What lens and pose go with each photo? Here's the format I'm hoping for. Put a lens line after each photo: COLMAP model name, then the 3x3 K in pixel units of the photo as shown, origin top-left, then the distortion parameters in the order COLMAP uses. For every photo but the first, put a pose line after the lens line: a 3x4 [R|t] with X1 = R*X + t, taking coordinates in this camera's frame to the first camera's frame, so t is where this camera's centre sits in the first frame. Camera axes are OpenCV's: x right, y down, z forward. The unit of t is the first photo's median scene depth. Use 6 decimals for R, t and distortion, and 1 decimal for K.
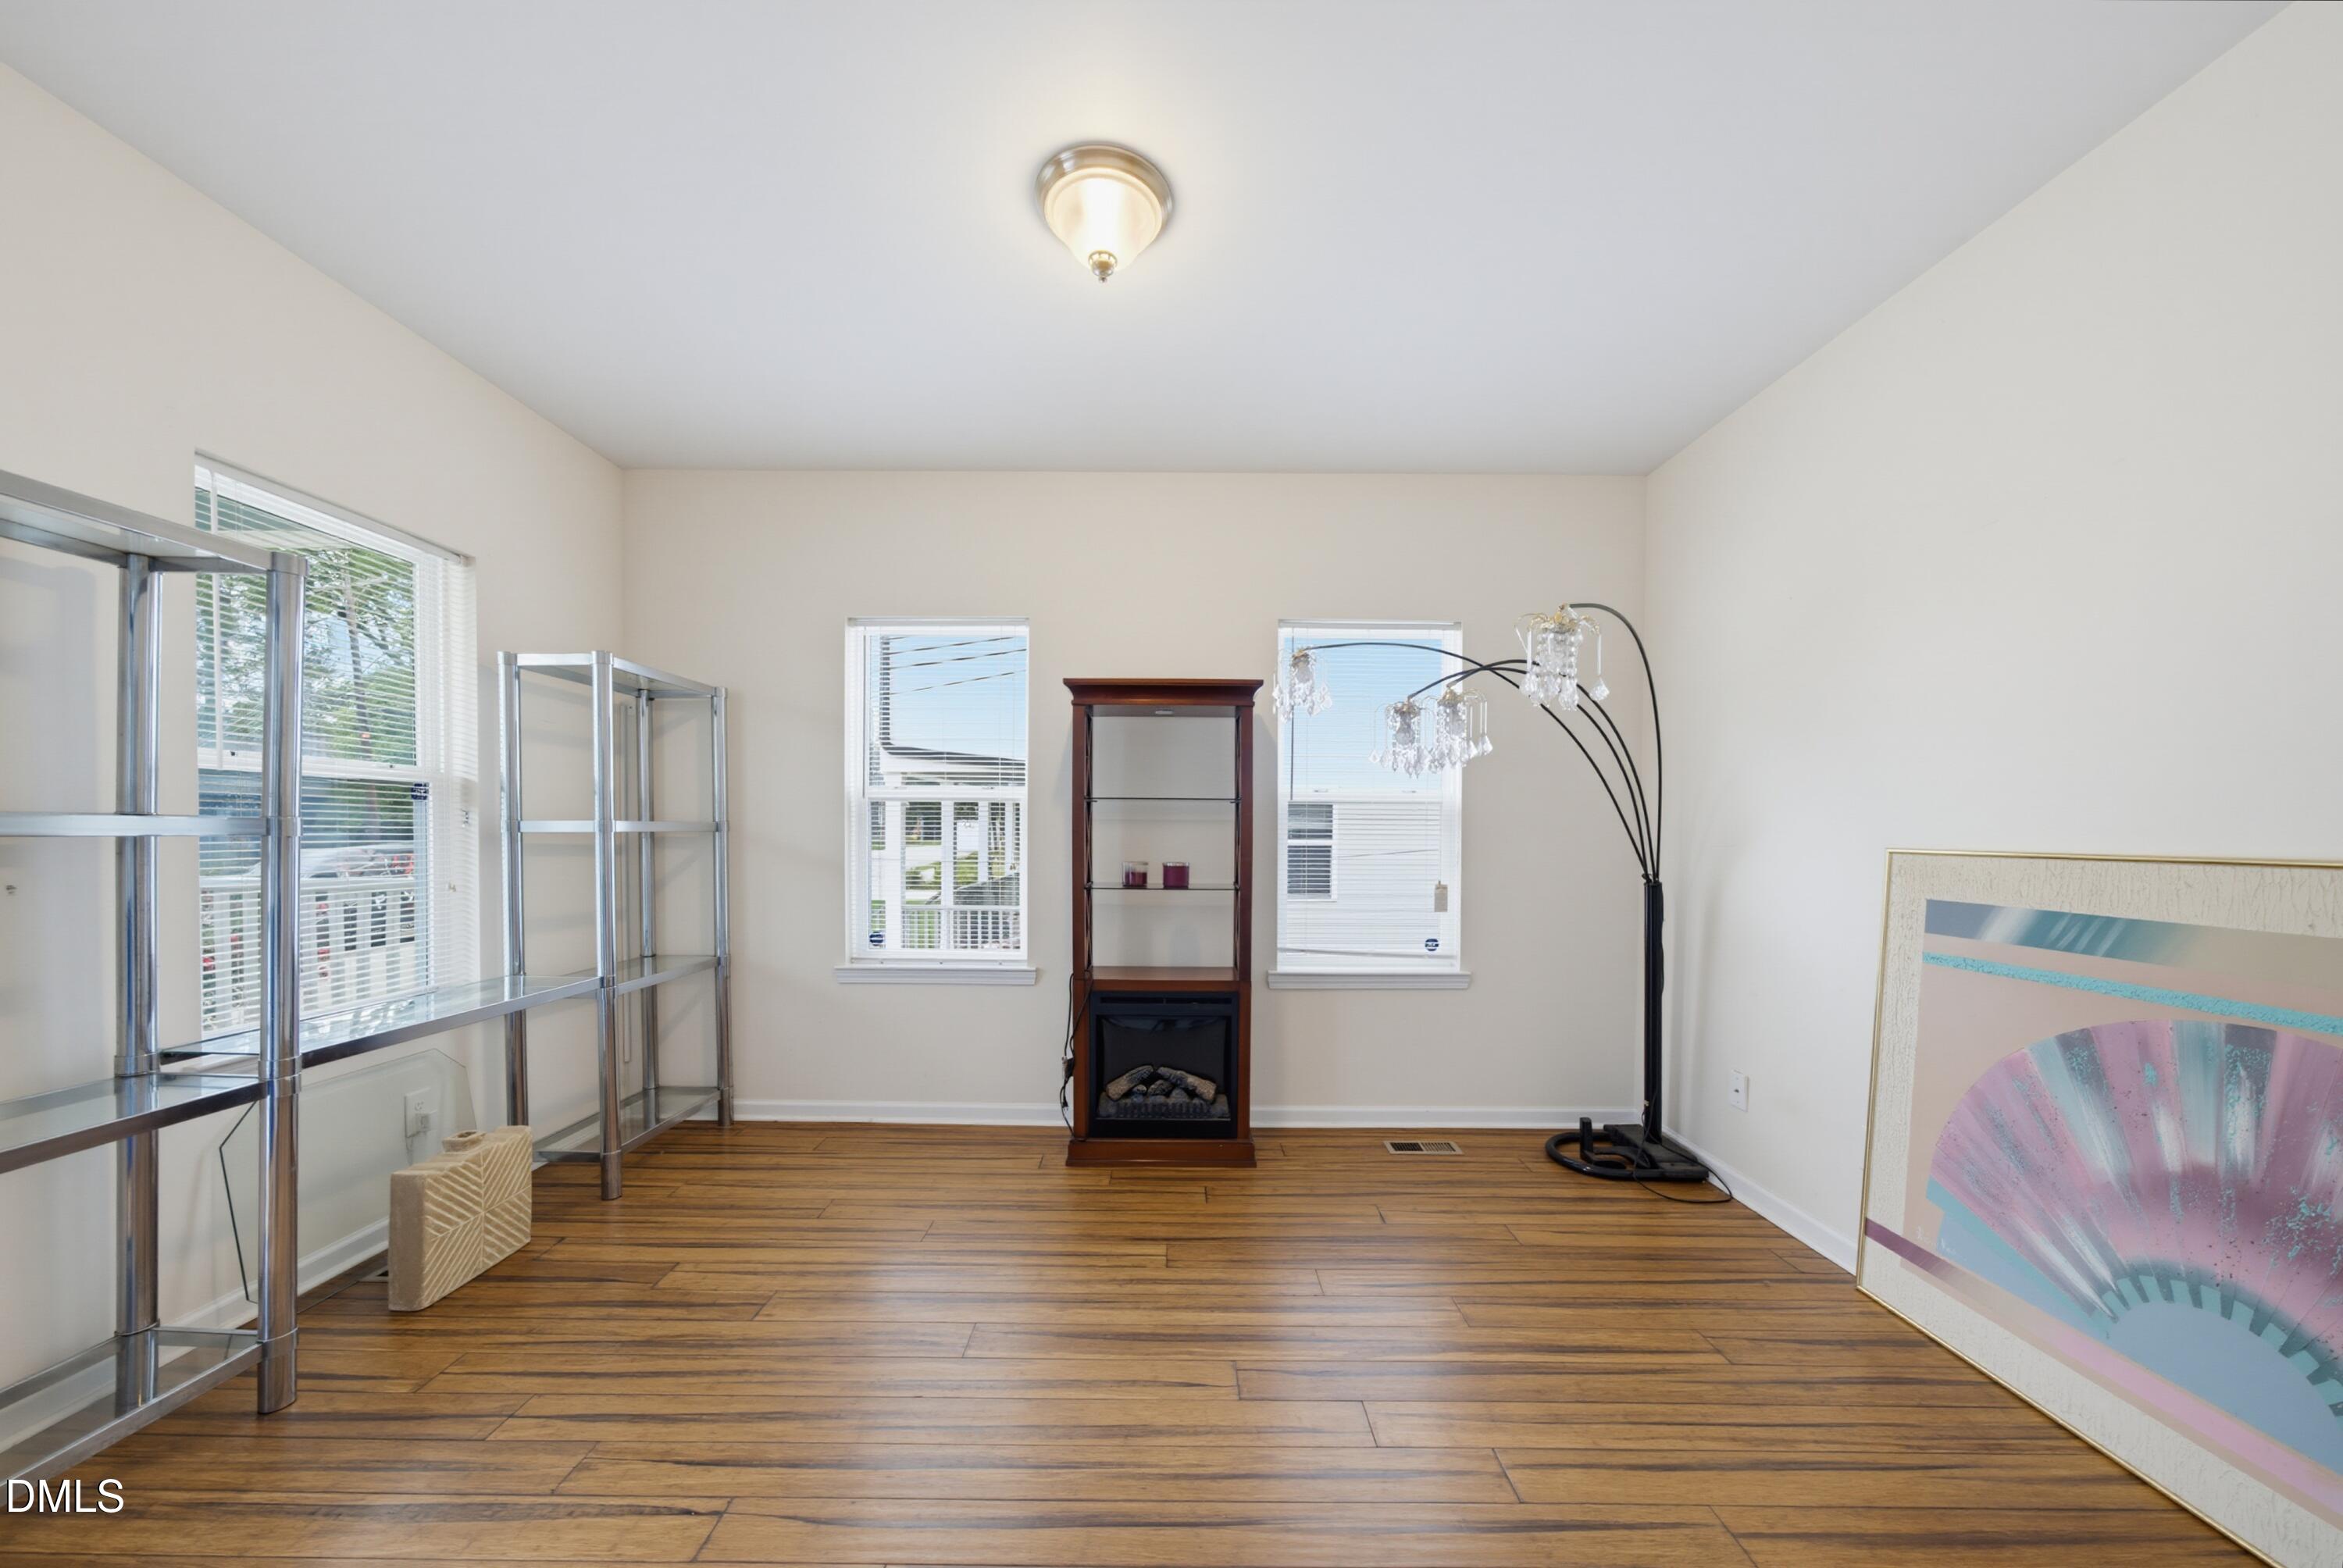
lens RADIAL K [[812.8, 0, 1165.9], [0, 812.8, 848.0], [0, 0, 1]] dist [-0.001284, -0.000197]
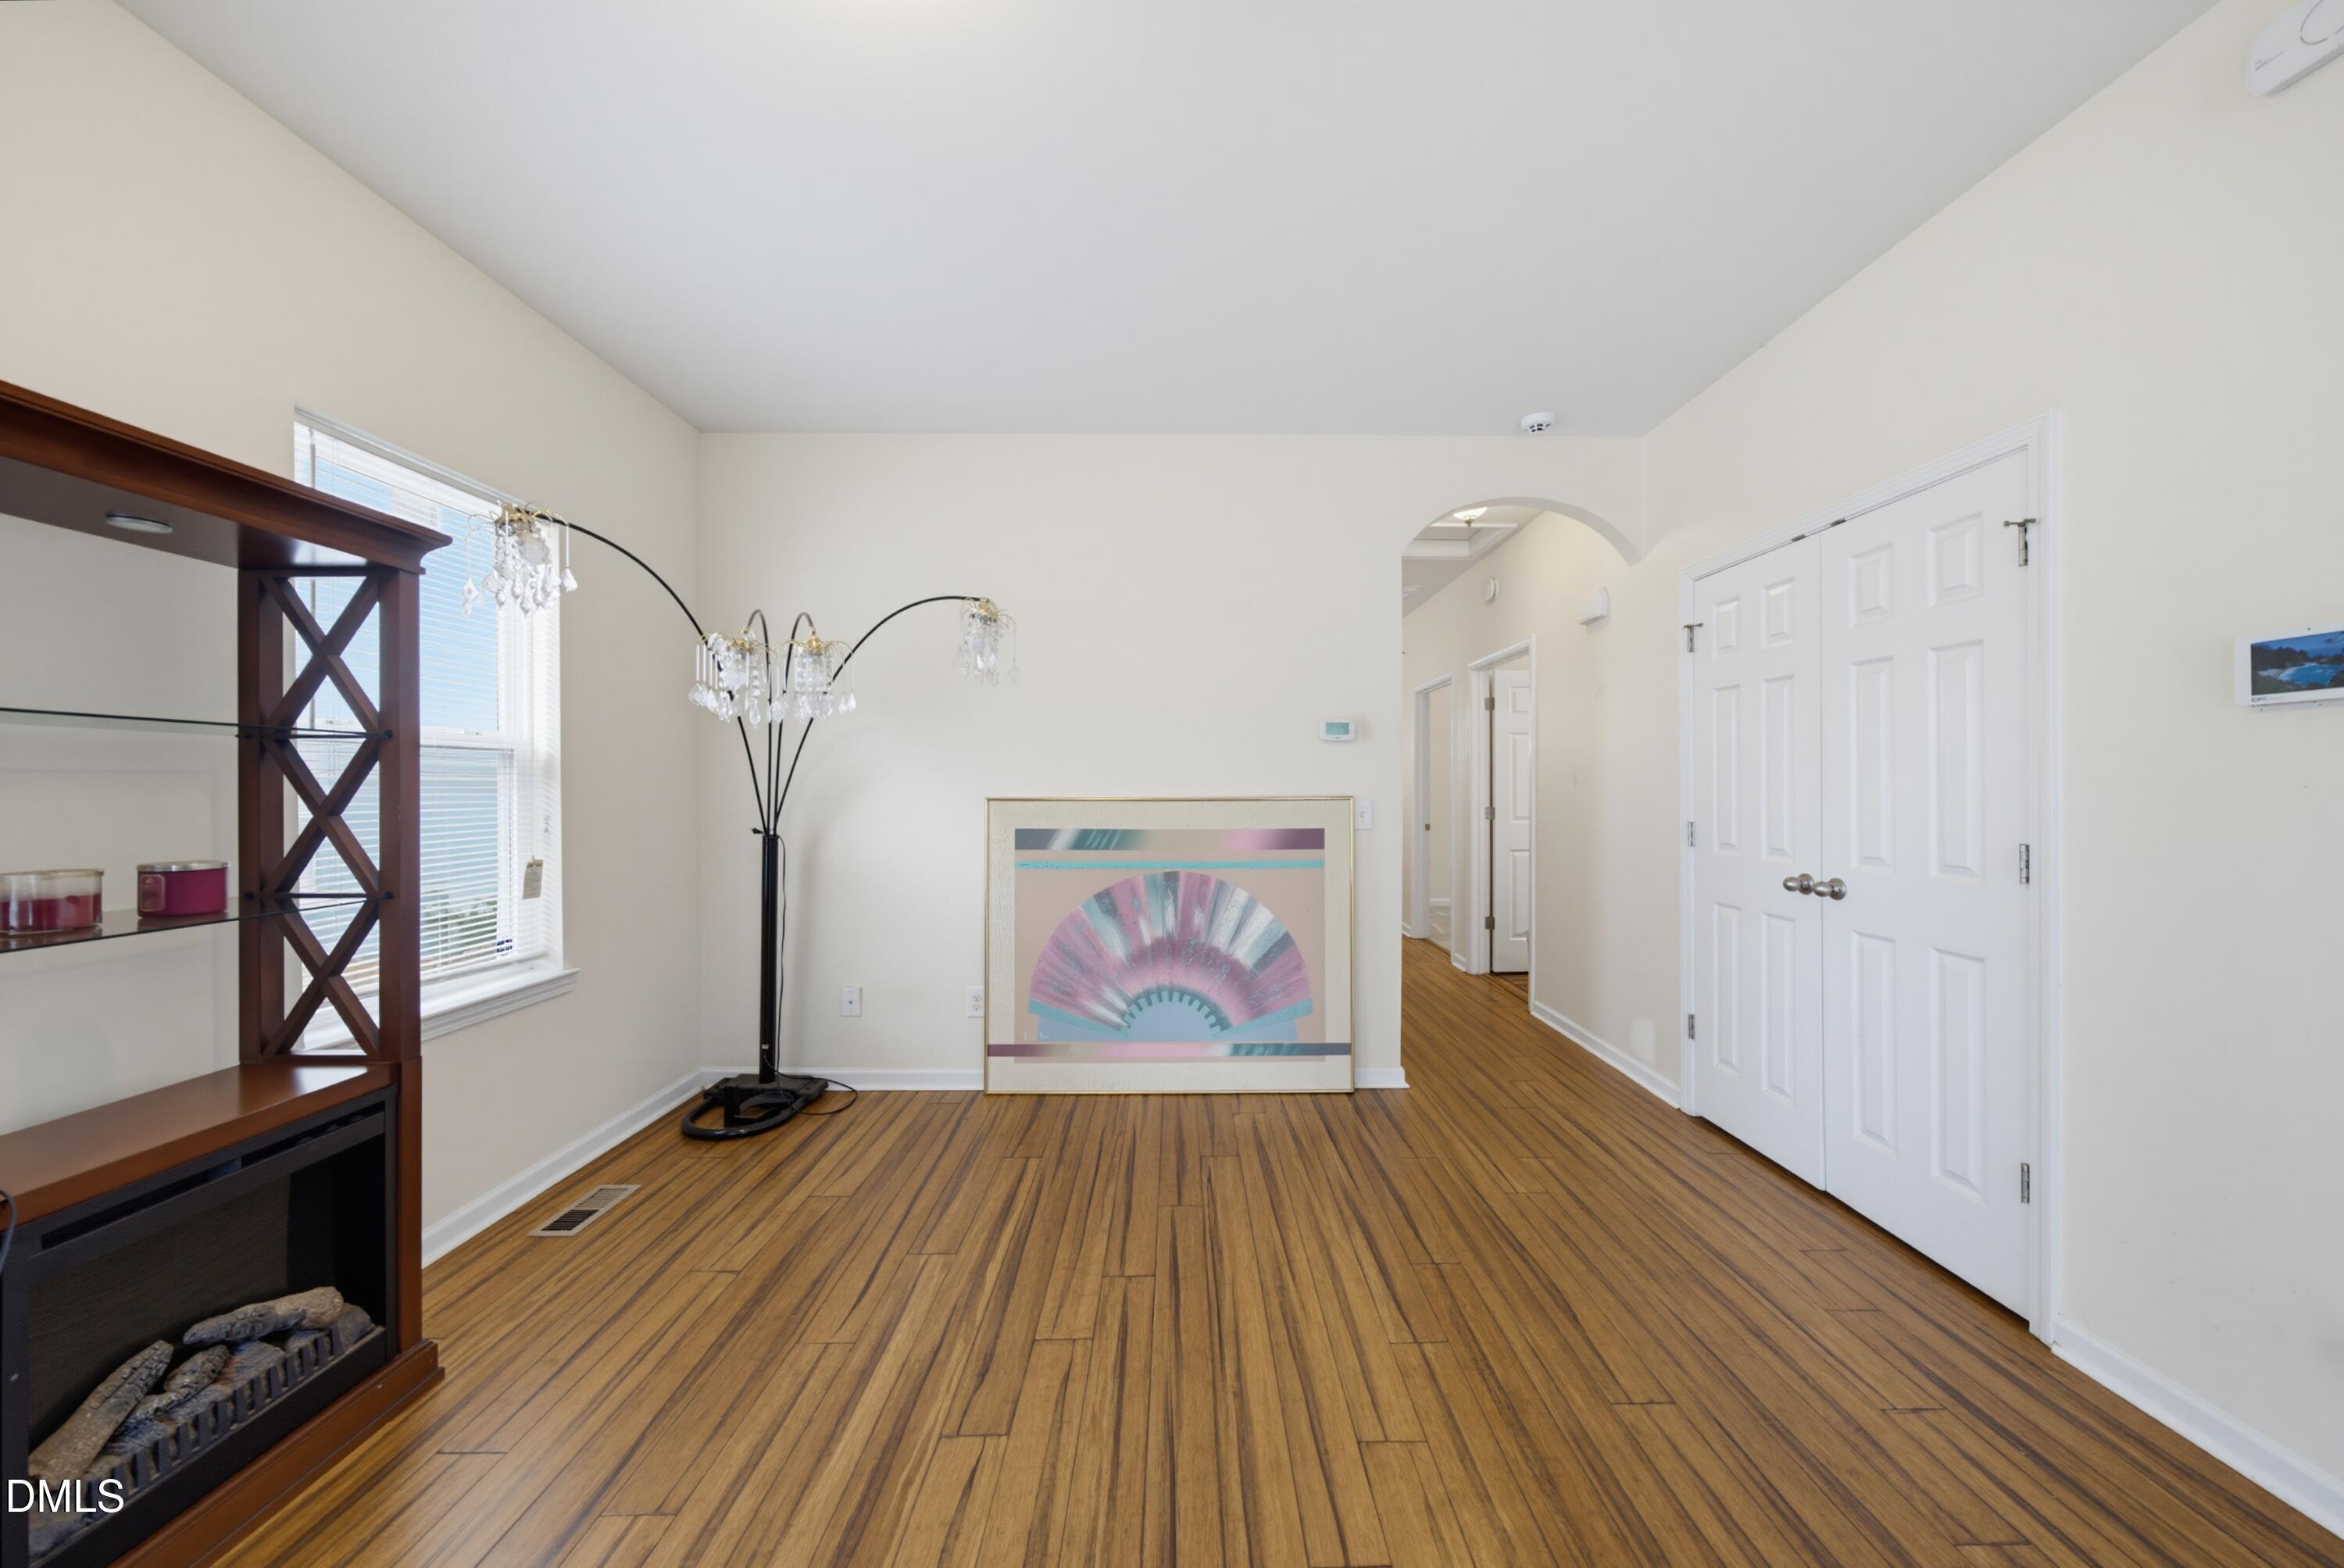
lens RADIAL K [[810.2, 0, 1178.2], [0, 810.2, 794.2], [0, 0, 1]] dist [-0.000972, -0.000056]
pose [[-0.007685, -0.014834, 0.999860, -0.689666], [0.021796, 0.999650, 0.014998, -0.023491], [-0.999733, 0.021908, -0.007359, 0.711698]]
